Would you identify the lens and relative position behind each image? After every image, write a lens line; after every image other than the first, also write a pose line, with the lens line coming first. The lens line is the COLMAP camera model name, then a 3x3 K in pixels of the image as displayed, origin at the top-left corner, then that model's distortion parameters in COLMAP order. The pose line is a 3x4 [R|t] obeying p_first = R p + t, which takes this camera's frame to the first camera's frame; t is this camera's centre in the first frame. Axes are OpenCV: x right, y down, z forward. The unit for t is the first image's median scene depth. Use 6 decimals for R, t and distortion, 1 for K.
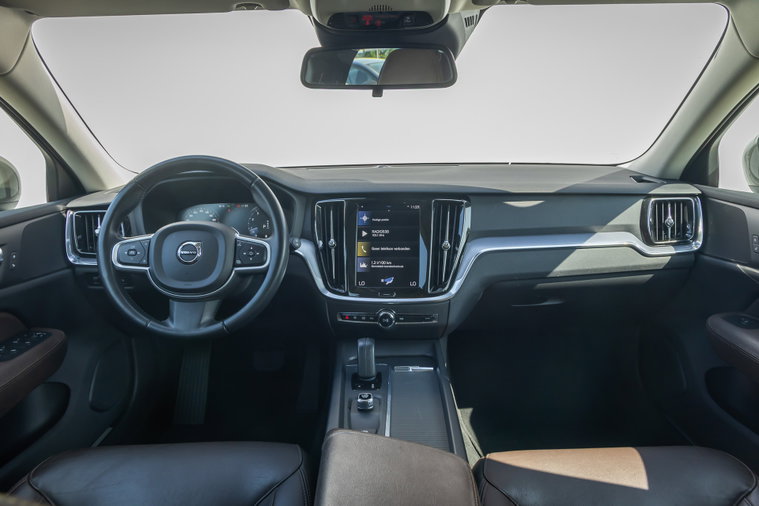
lens RADIAL K [[524.2, 0, 379.5], [0, 524.2, 253.0], [0, 0, 1]] dist [0.006954, -0.000603]
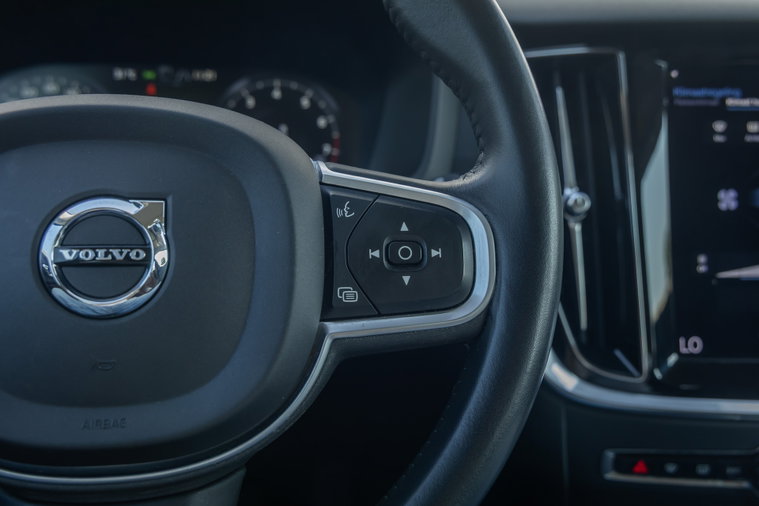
lens RADIAL K [[790.2, 0, 381.1], [0, 790.2, 267.2], [0, 0, 1]] dist [0.049798, -0.004326]
pose [[0.985506, -0.013529, 0.169101, -0.305793], [0.001747, 0.997571, 0.069631, -0.015968], [-0.169632, -0.068326, 0.983136, 0.684398]]
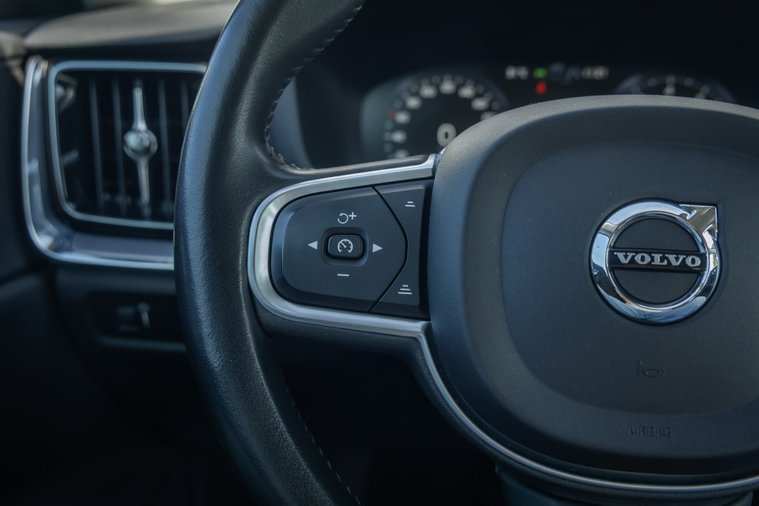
lens RADIAL K [[790.2, 0, 381.1], [0, 790.2, 267.2], [0, 0, 1]] dist [0.049798, -0.004326]
pose [[0.992769, 0.050881, -0.108722, -0.418237], [-0.042194, 0.995840, 0.080763, -0.016451], [0.112379, -0.075591, 0.990786, 0.694765]]
